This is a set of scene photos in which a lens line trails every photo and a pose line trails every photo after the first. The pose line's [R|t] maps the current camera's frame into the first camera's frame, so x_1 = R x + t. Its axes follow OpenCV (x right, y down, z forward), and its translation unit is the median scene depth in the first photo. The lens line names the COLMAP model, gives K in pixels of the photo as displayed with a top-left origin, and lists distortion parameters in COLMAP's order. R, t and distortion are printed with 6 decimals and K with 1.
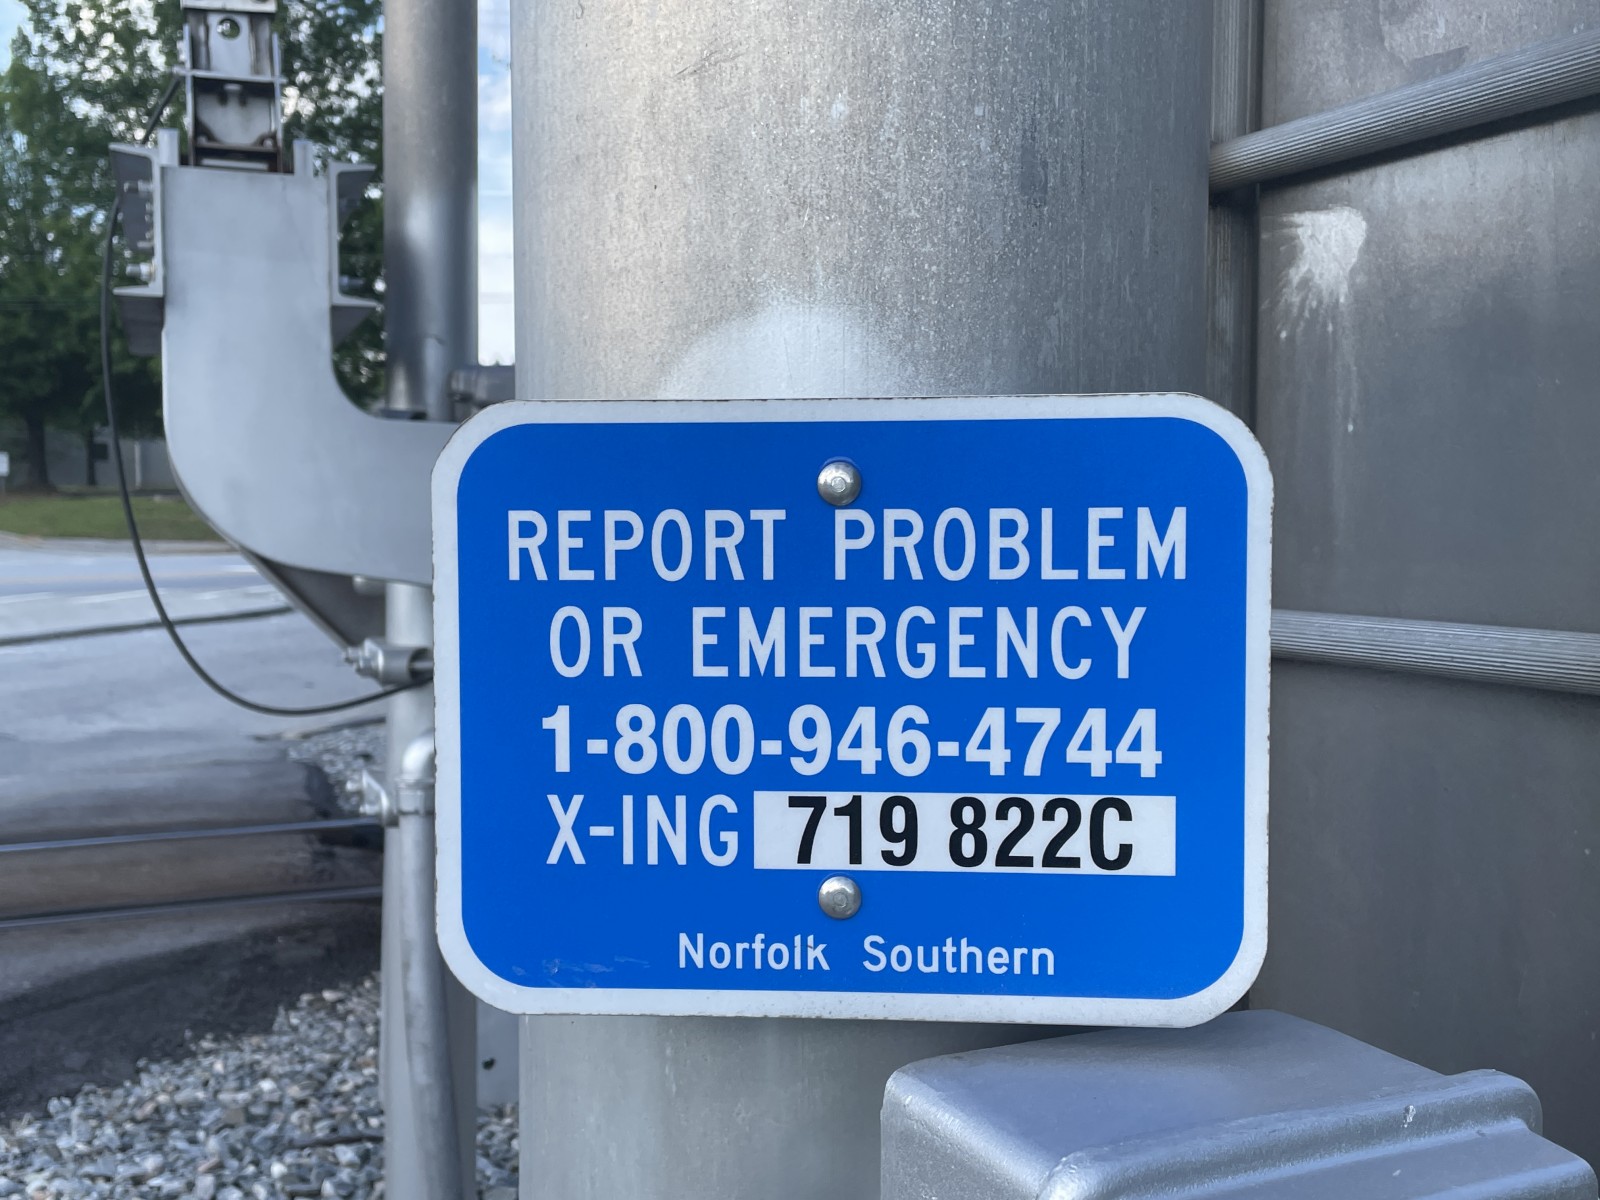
lens RADIAL K [[1591.7, 0, 788.5], [0, 1591.7, 592.8], [0, 0, 1]] dist [0.101412, -0.116365]
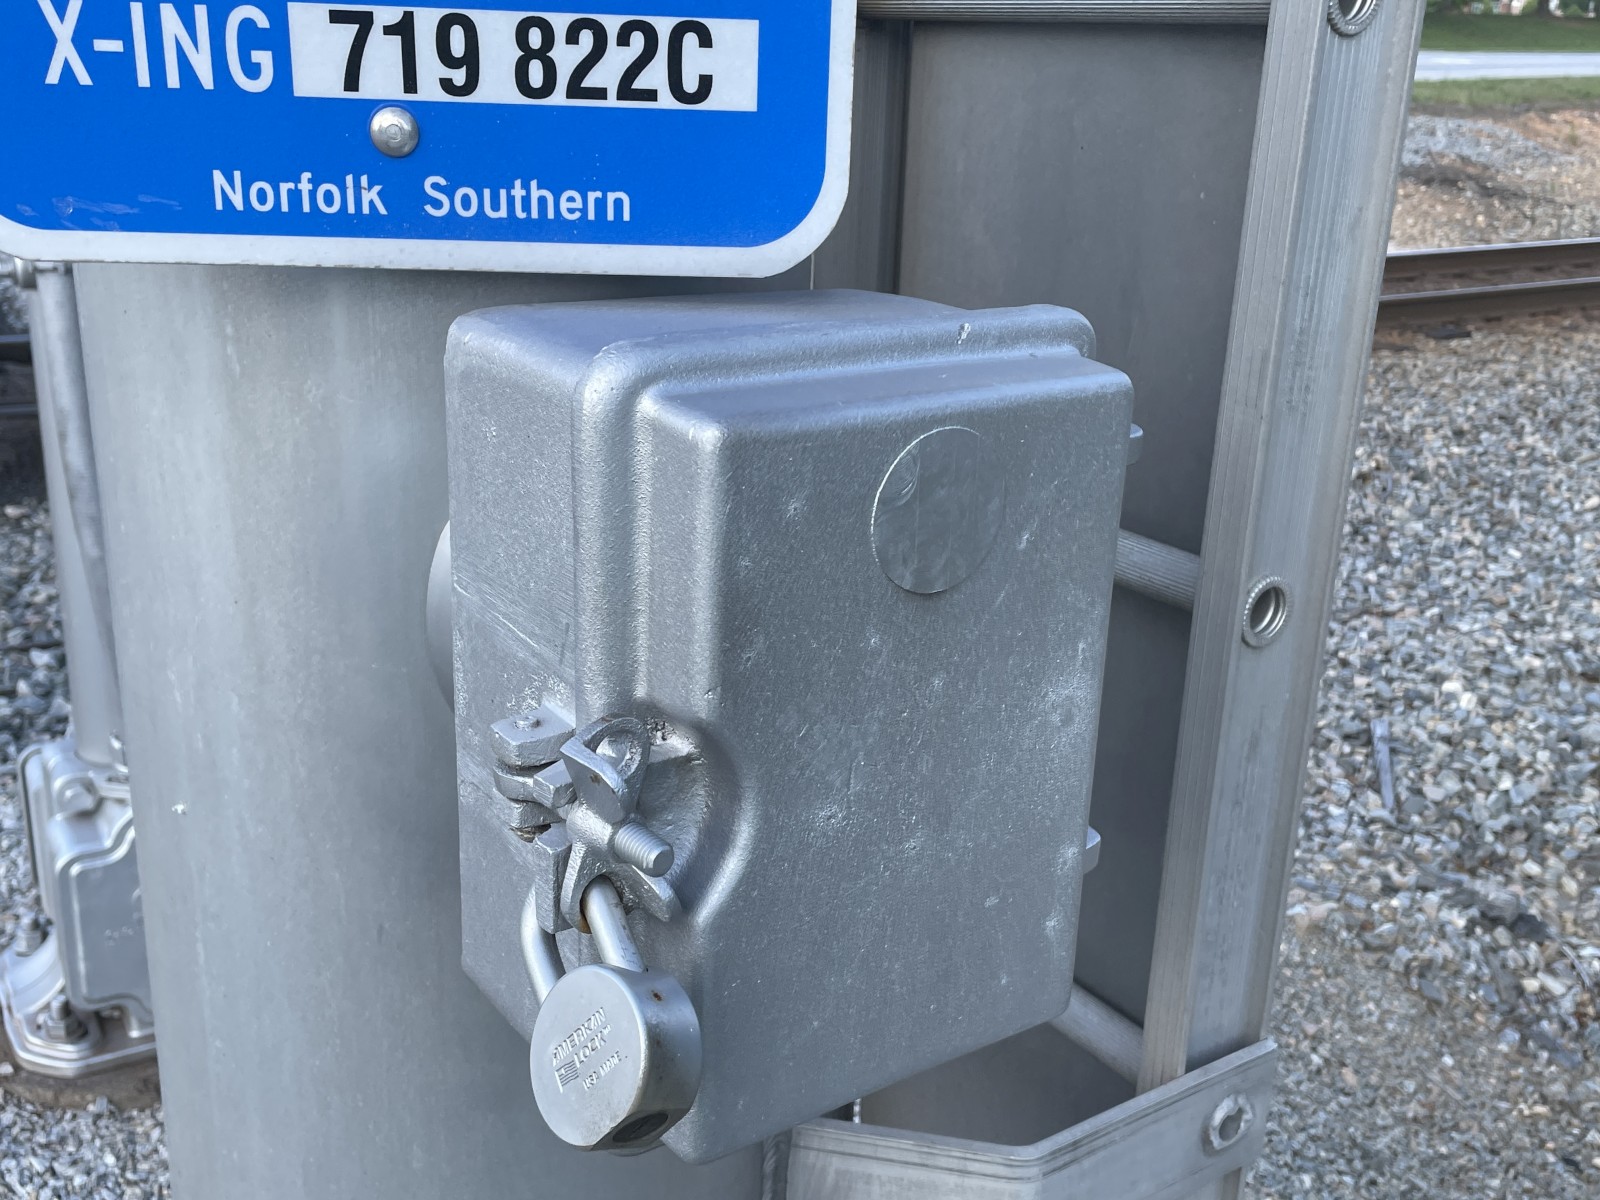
lens RADIAL K [[1591.7, 0, 788.5], [0, 1591.7, 592.8], [0, 0, 1]] dist [0.101412, -0.116365]
pose [[0.987212, -0.018642, 0.158320, 0.103493], [-0.024598, 0.963431, 0.266827, 0.193998], [-0.157505, -0.267309, 0.950651, 0.027306]]
